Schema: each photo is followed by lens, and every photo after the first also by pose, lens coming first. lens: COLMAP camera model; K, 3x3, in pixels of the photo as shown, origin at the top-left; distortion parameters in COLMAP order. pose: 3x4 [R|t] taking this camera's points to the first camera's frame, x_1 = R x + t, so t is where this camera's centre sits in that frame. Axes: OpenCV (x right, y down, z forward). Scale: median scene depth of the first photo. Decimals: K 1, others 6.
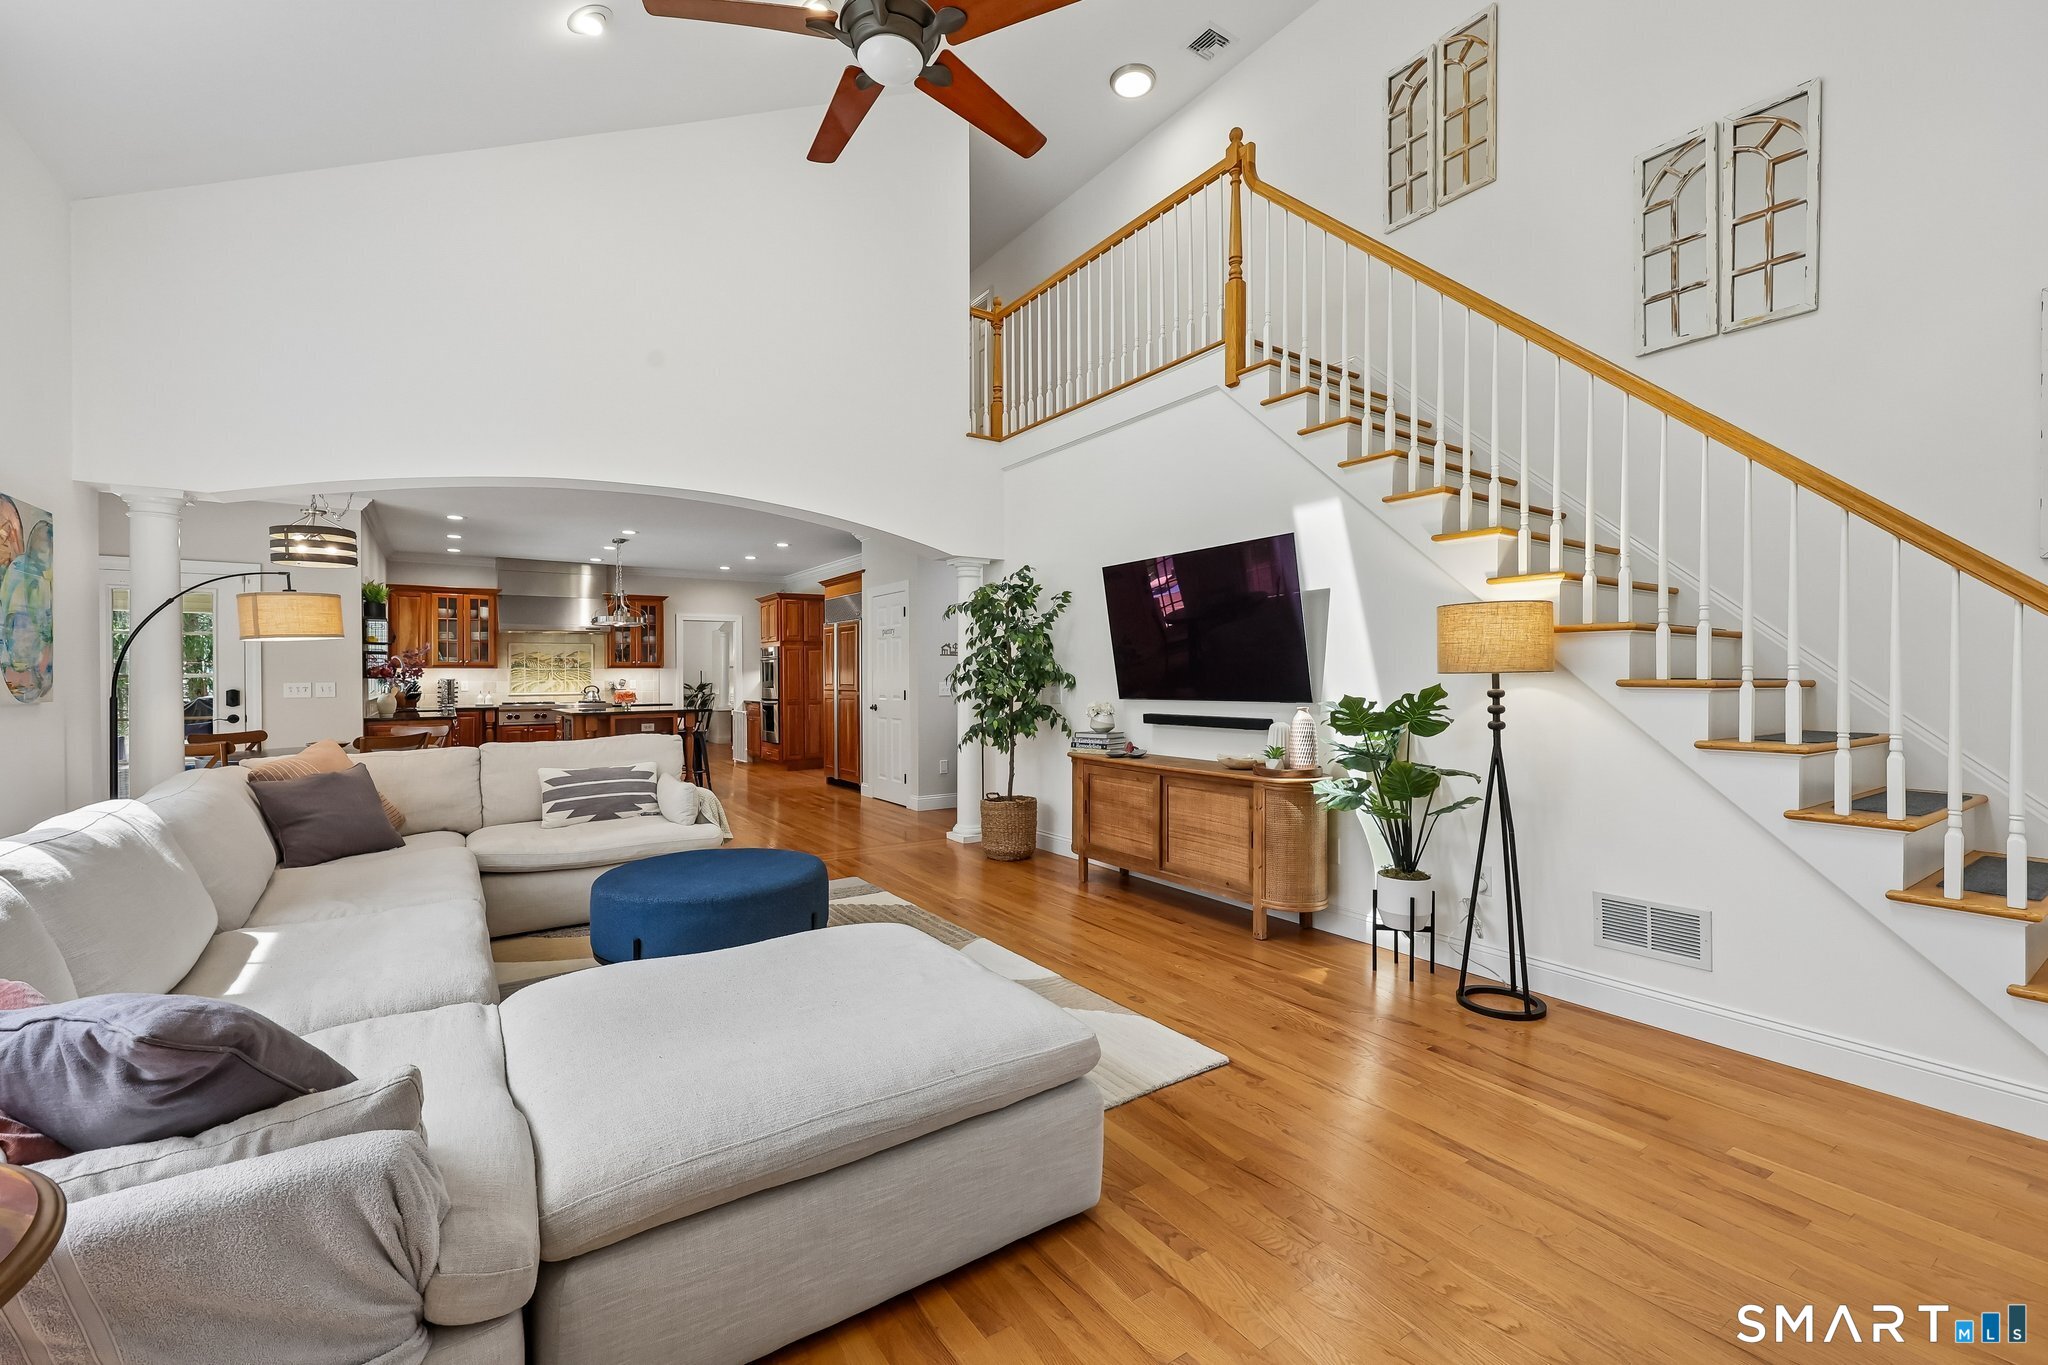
lens RADIAL K [[854.5, 0, 1054.9], [0, 854.5, 674.1], [0, 0, 1]] dist [-0.003652, -0.000247]
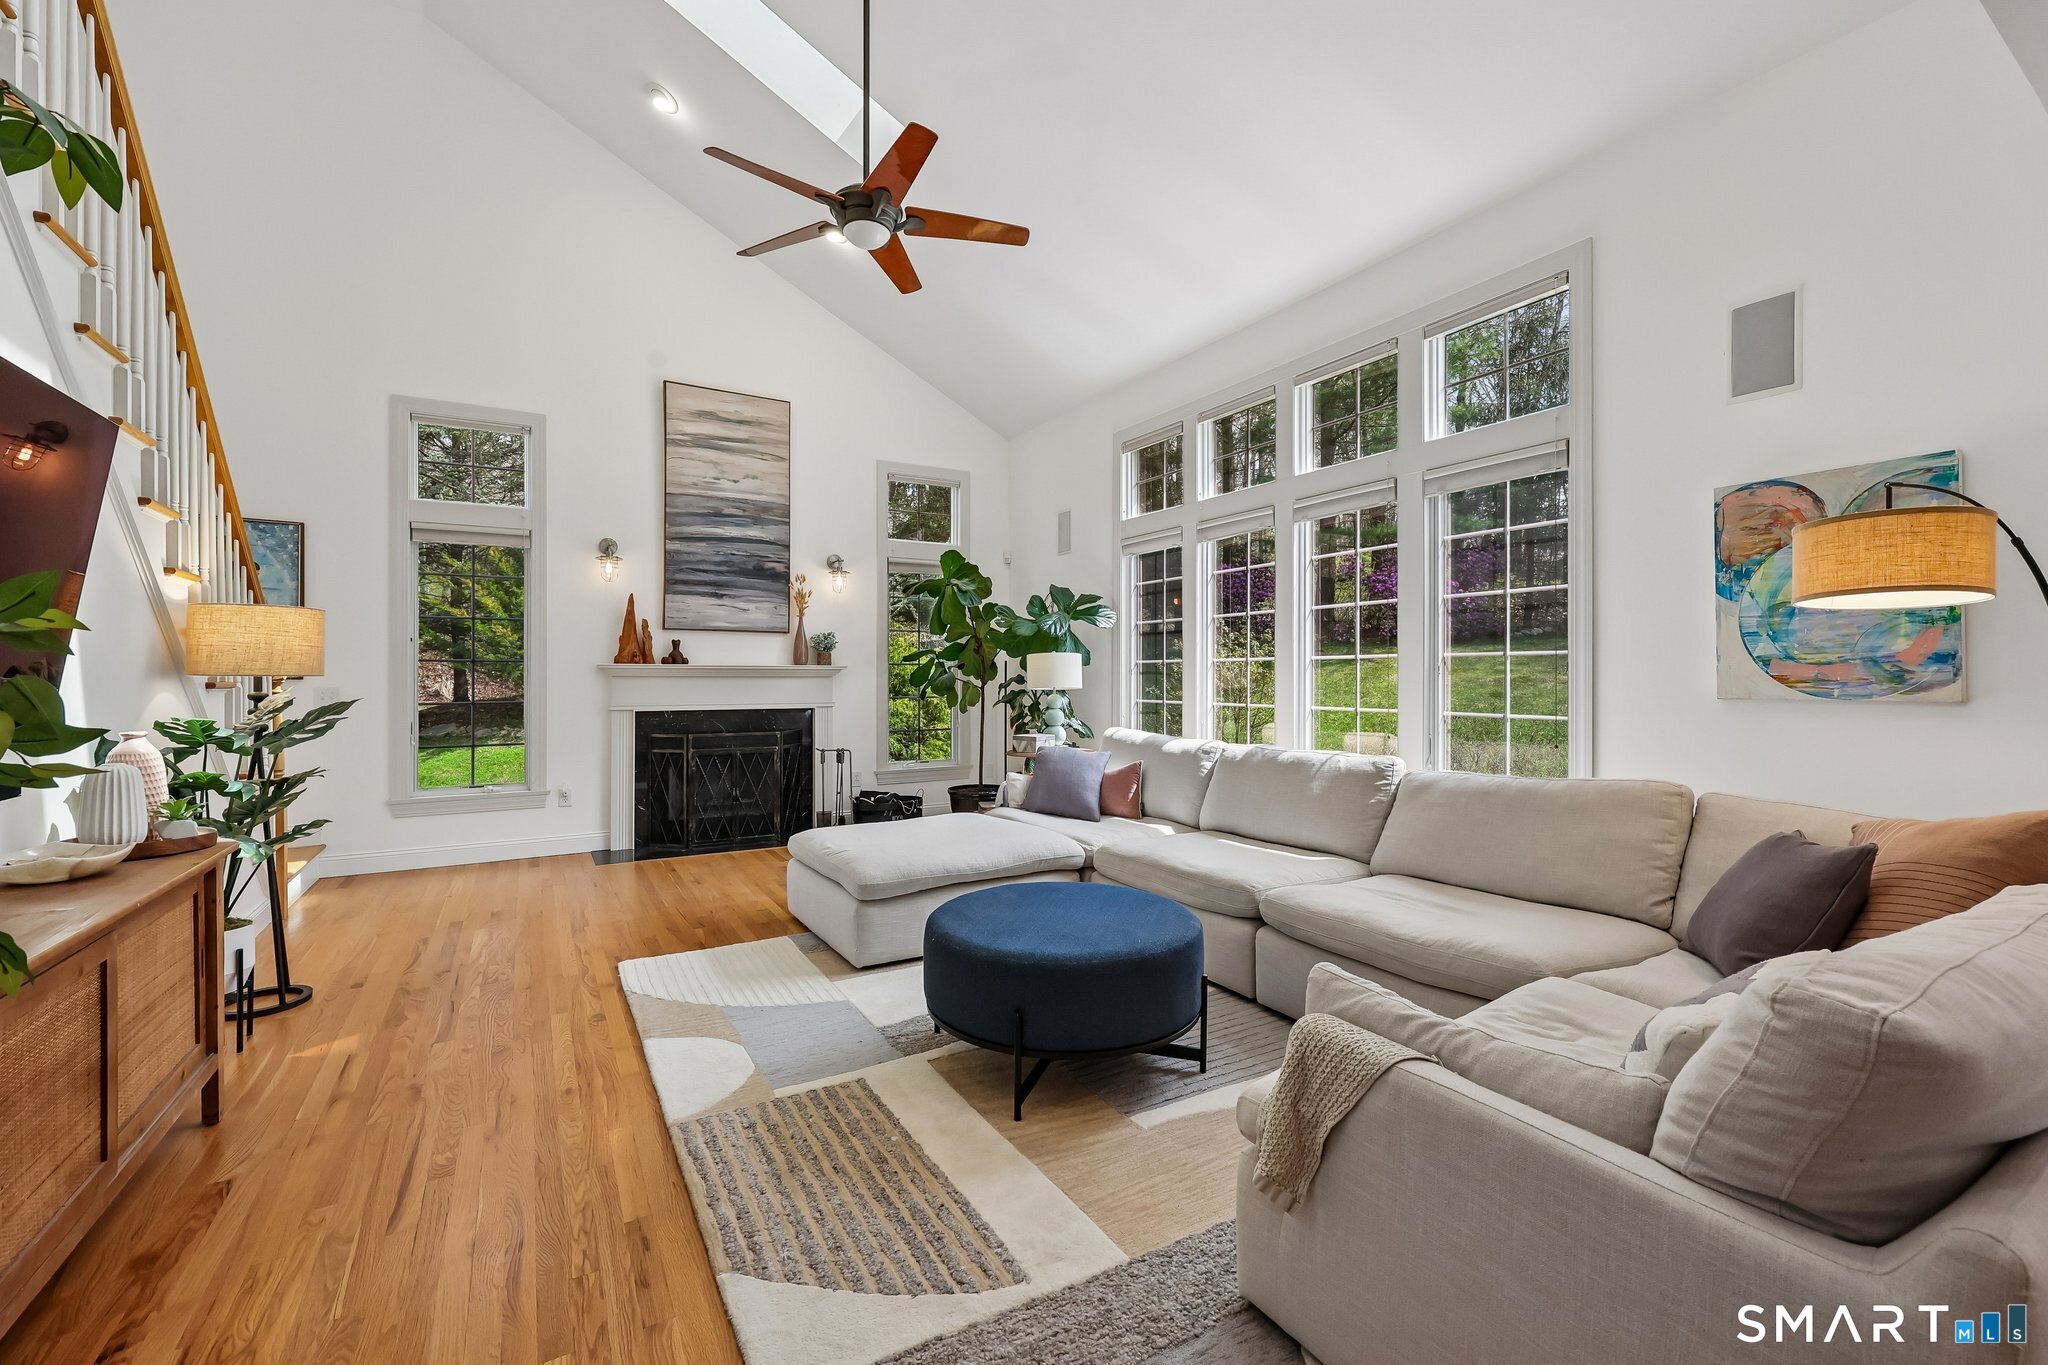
lens RADIAL K [[854.5, 0, 1037.5], [0, 854.5, 672.3], [0, 0, 1]] dist [-0.003652, -0.000247]
pose [[-0.997377, 0.006112, 0.072117, -0.144794], [0.005614, 0.999959, -0.007108, 0.002201], [-0.072158, -0.006685, -0.997371, 0.601748]]
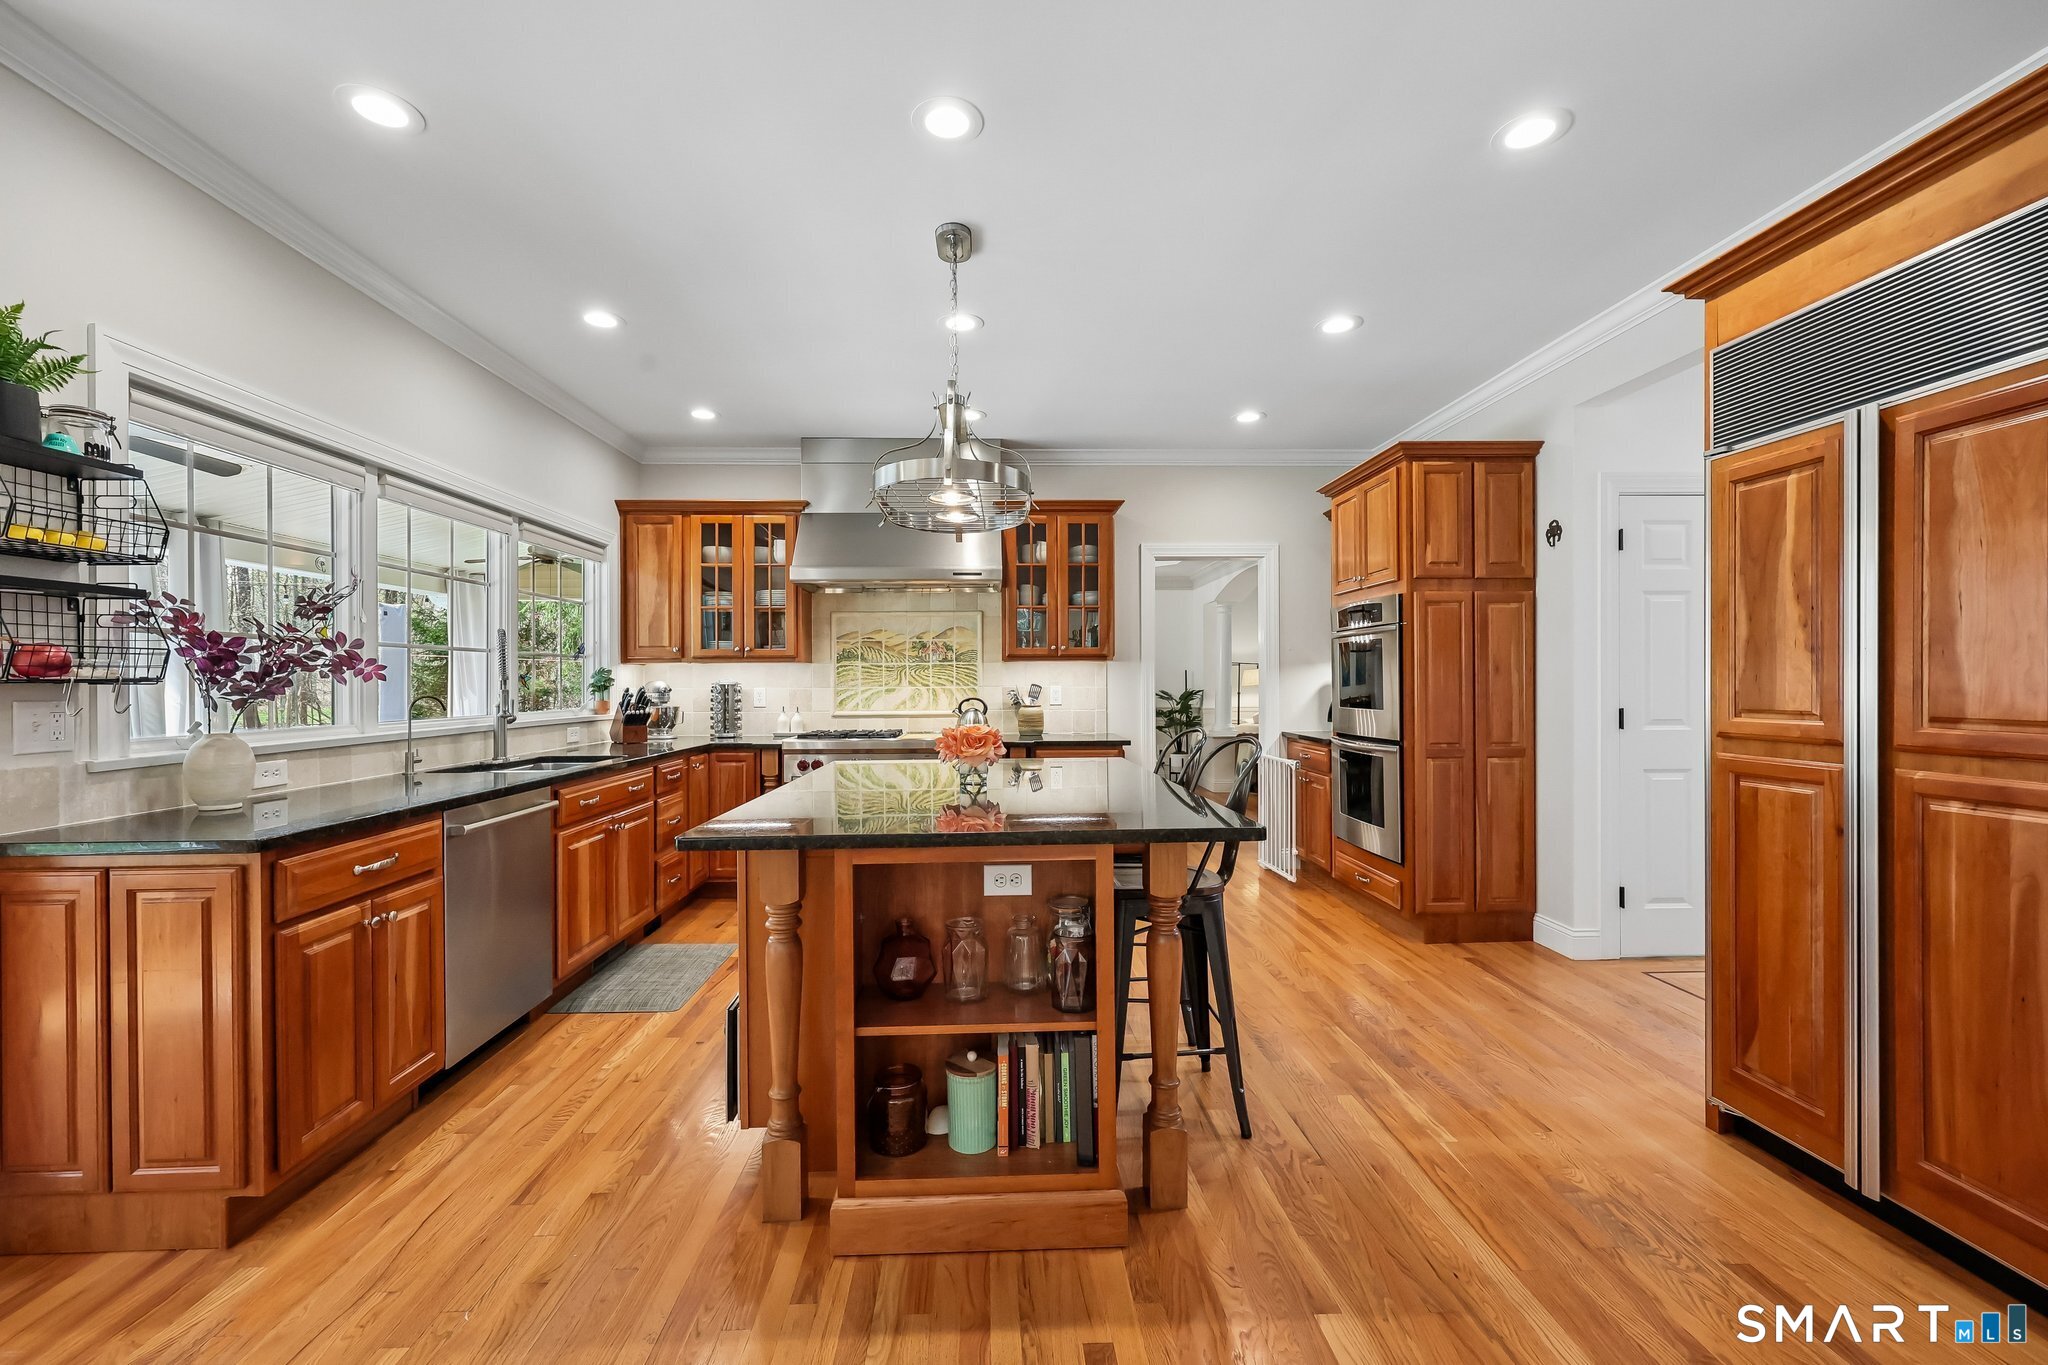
lens RADIAL K [[854.5, 0, 1030.5], [0, 854.5, 677.7], [0, 0, 1]] dist [-0.003652, -0.000247]
pose [[0.842945, -0.001806, -0.537997, -0.282343], [0.004162, 0.999986, 0.003163, 0.001073], [0.537984, -0.004905, 0.842941, 0.672094]]
